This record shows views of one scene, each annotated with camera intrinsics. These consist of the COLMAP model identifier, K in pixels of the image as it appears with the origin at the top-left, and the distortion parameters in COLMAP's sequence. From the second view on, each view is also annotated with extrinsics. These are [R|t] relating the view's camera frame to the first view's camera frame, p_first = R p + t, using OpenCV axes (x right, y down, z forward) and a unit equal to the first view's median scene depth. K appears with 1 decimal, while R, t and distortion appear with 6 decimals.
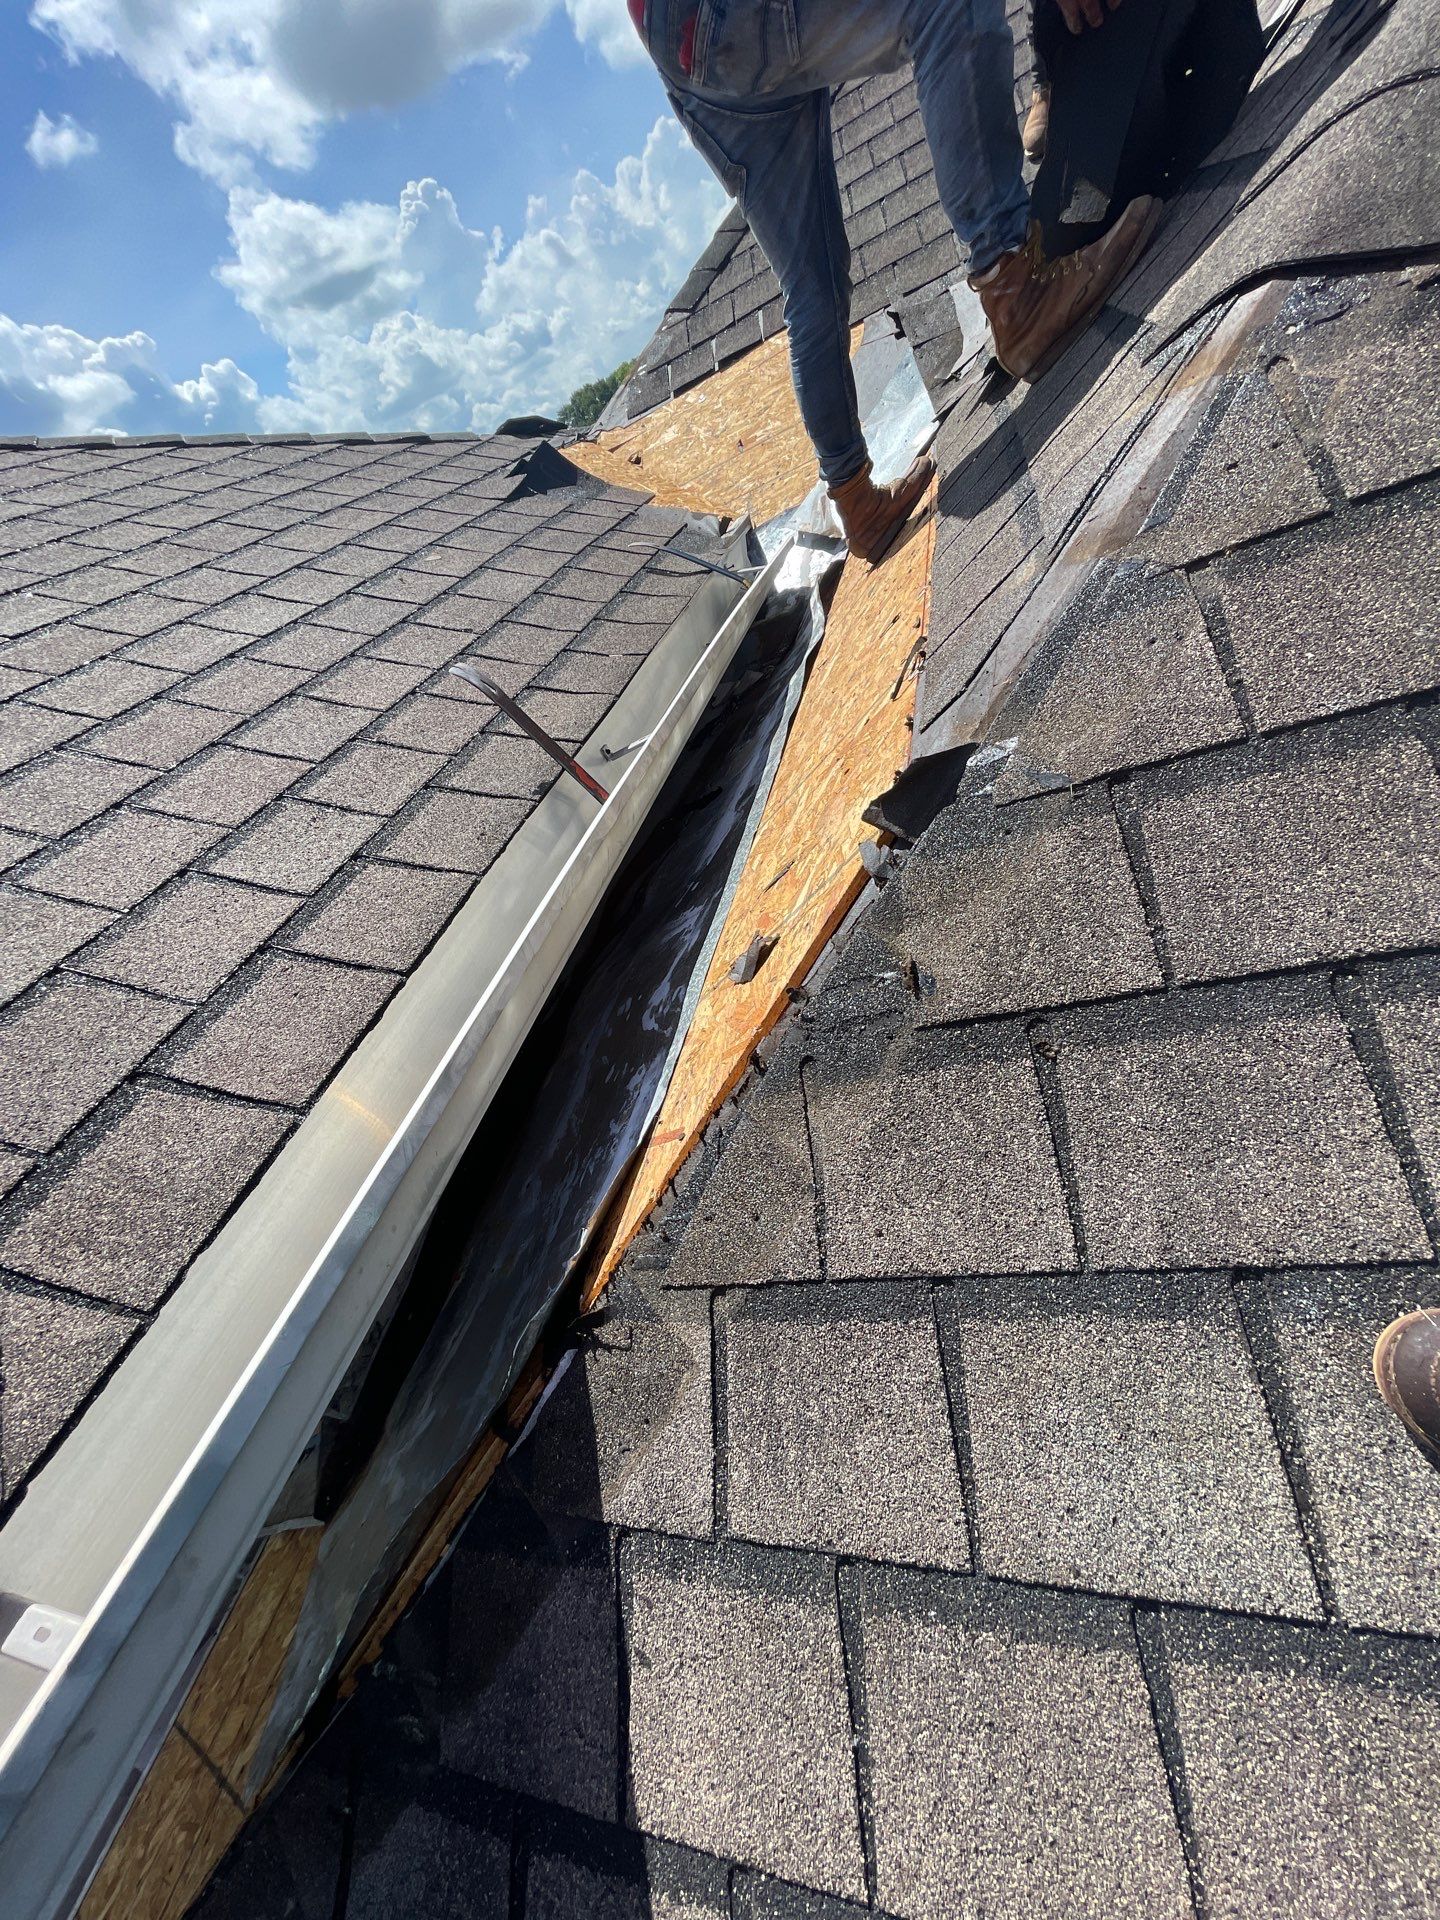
lens RADIAL K [[773.1, 0, 720.8], [0, 773.1, 958.4], [0, 0, 1]] dist [-0.002384, 0.000080]
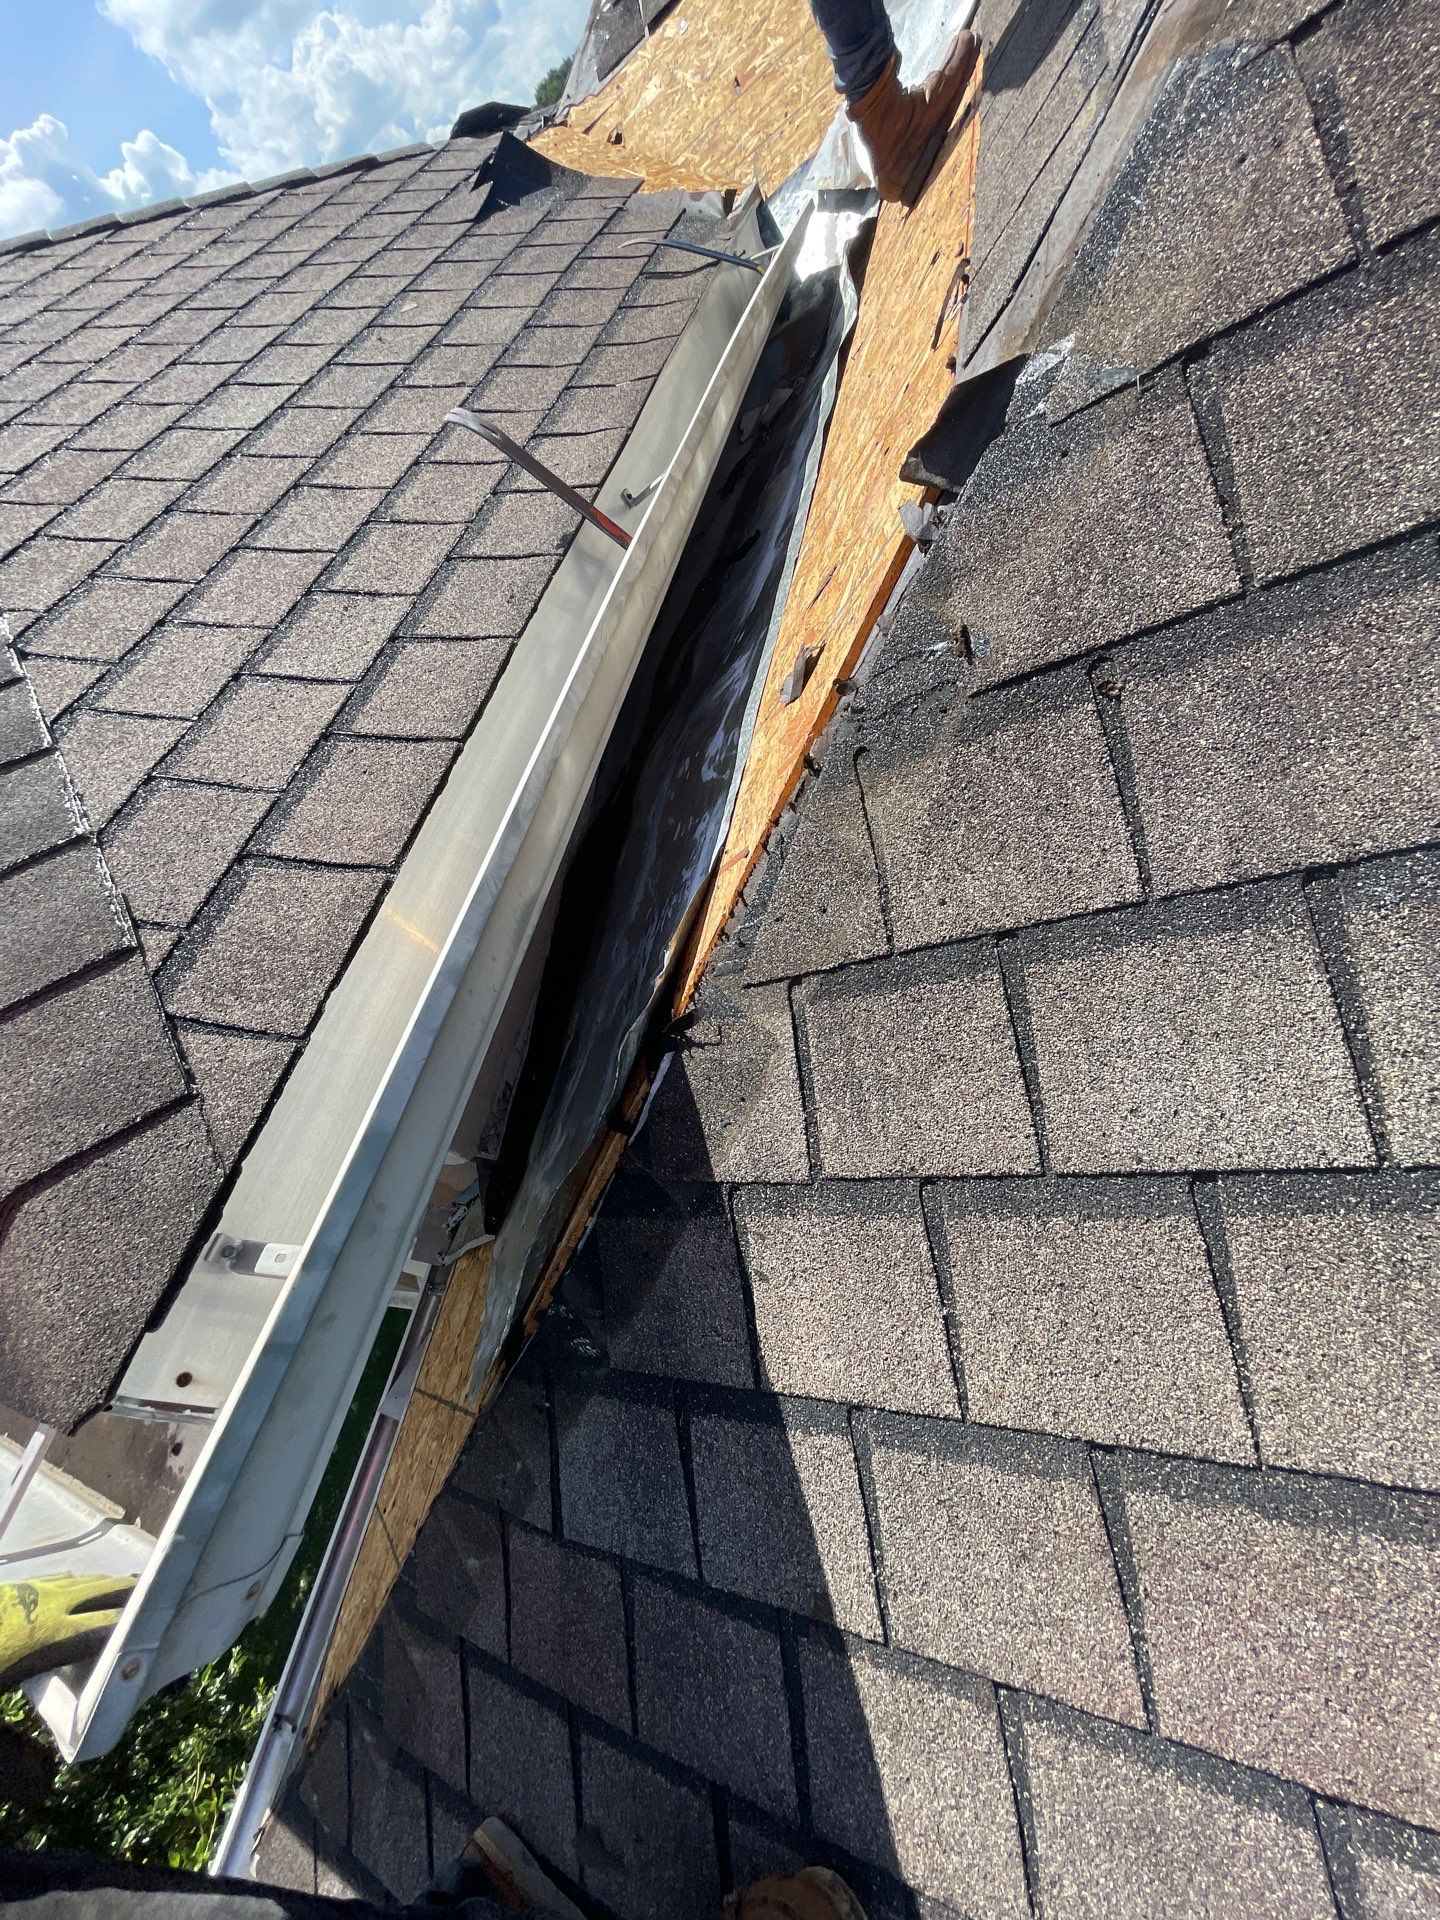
lens RADIAL K [[773.1, 0, 721.8], [0, 773.1, 959.6], [0, 0, 1]] dist [-0.002384, 0.000080]
pose [[0.987879, -0.104317, -0.114948, 0.022867], [0.128472, 0.965083, 0.228277, 0.141842], [0.087121, -0.240278, 0.966787, -0.031856]]
